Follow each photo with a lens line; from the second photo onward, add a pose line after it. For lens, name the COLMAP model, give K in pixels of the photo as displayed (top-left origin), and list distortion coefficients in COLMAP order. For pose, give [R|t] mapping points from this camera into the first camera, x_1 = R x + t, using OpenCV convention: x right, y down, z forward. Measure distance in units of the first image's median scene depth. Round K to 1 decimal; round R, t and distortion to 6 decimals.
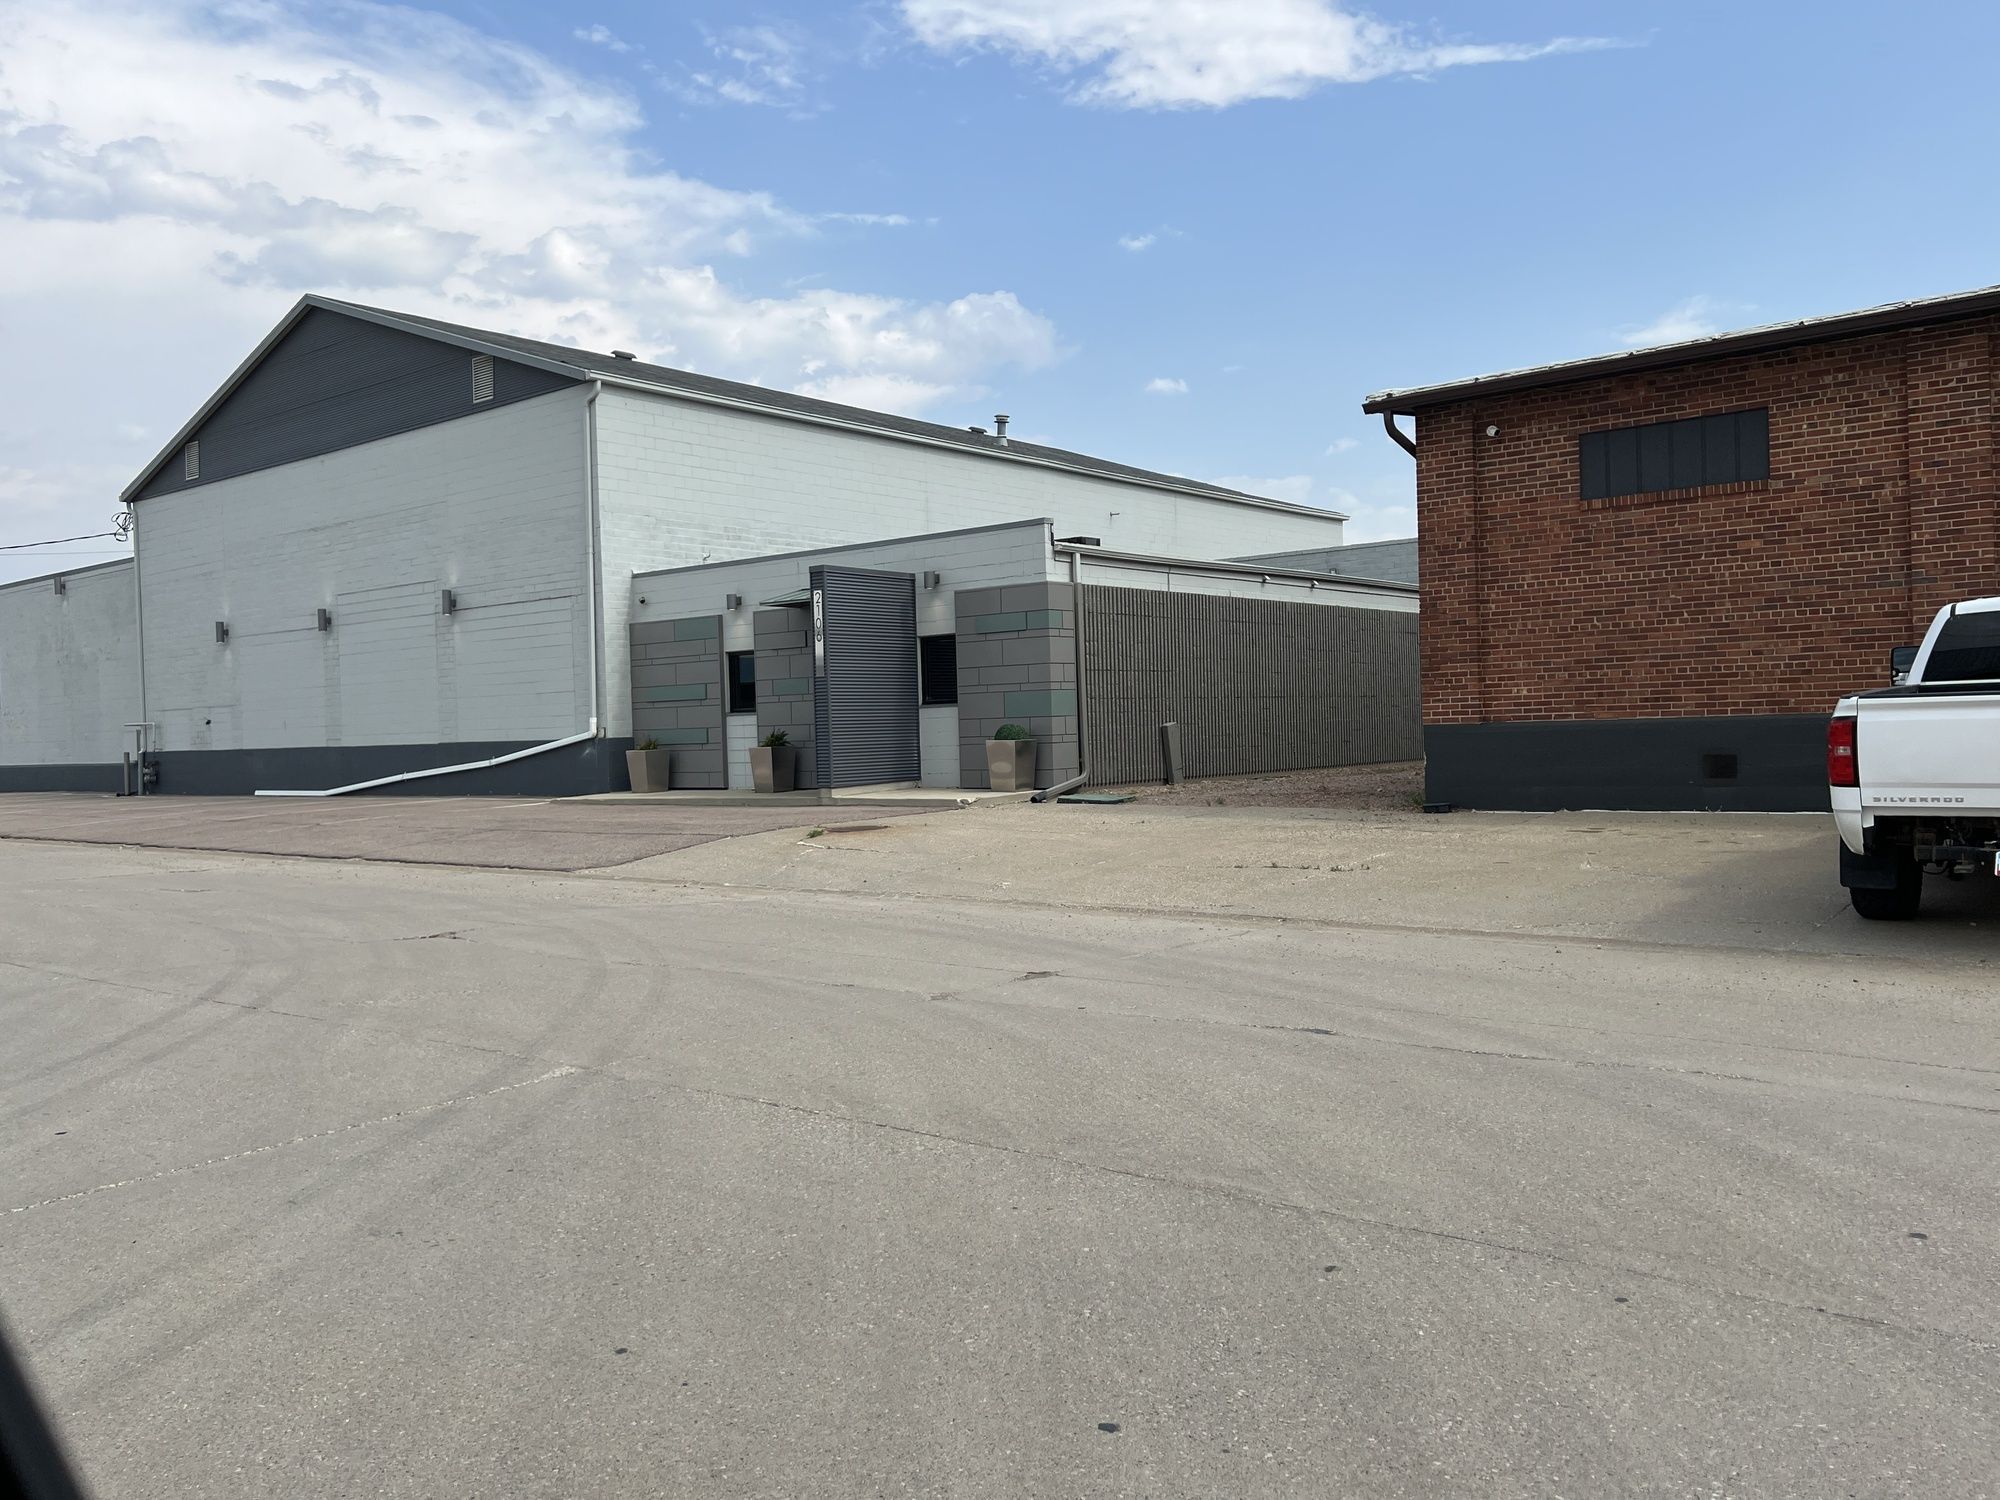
lens RADIAL K [[1612.8, 0, 1005.7], [0, 1612.8, 747.3], [0, 0, 1]] dist [-0.001556, 0.004242]
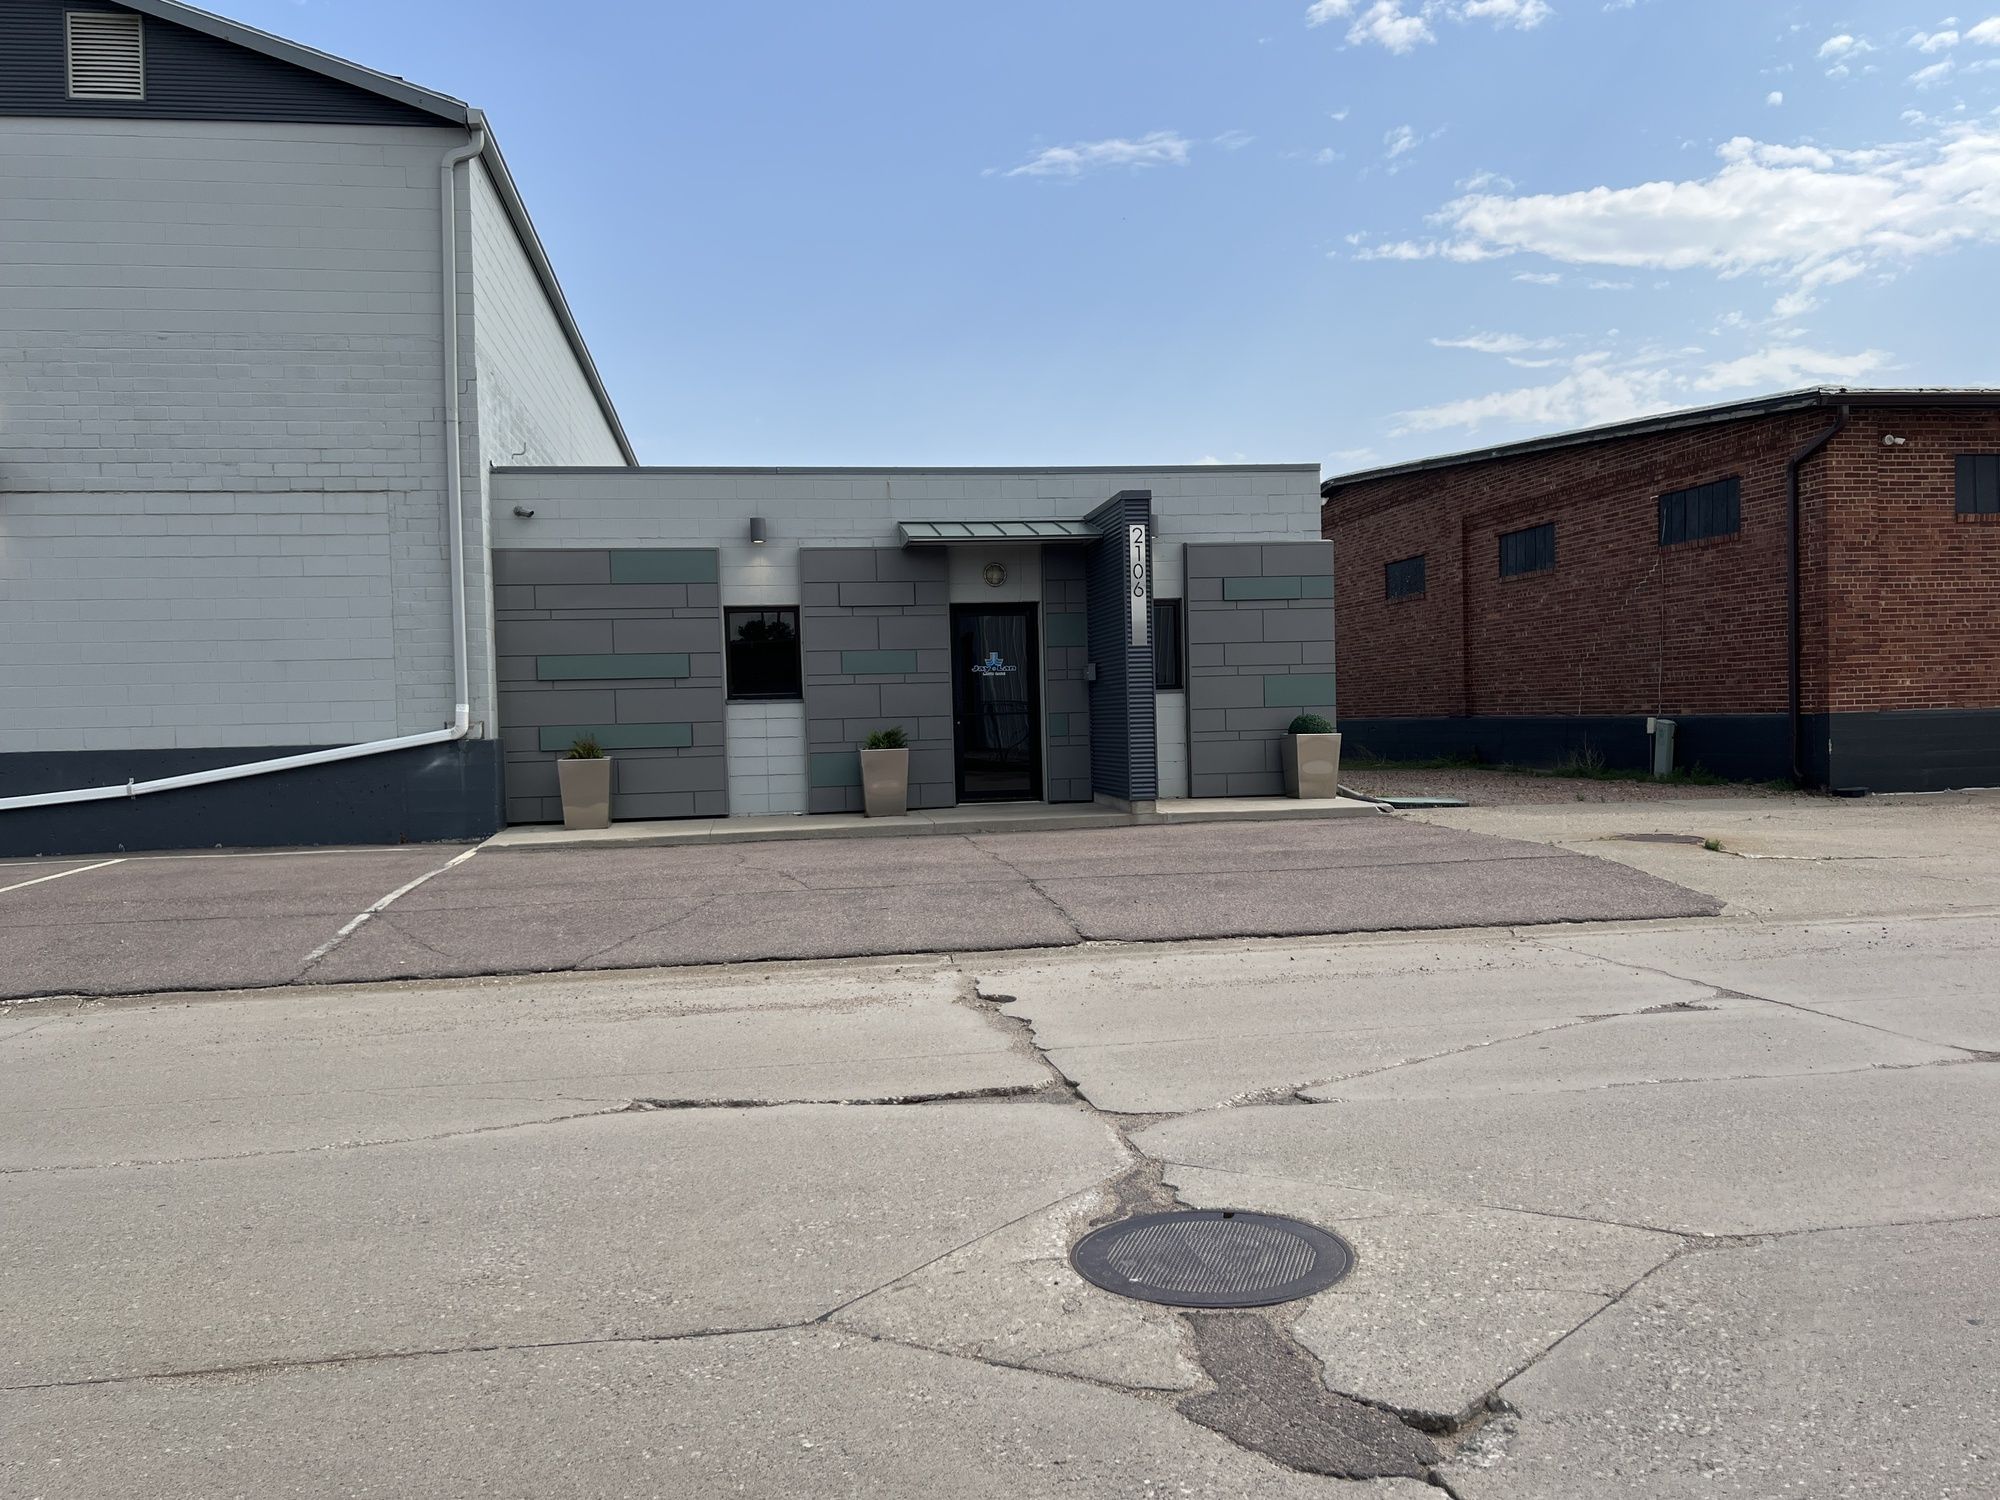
lens RADIAL K [[1612.8, 0, 1002.2], [0, 1612.8, 754.2], [0, 0, 1]] dist [-0.001556, 0.004242]
pose [[0.652103, -0.000825, 0.758130, -0.597570], [0.018540, 0.999718, -0.014860, 0.012180], [-0.757903, 0.023746, 0.651934, 0.499920]]
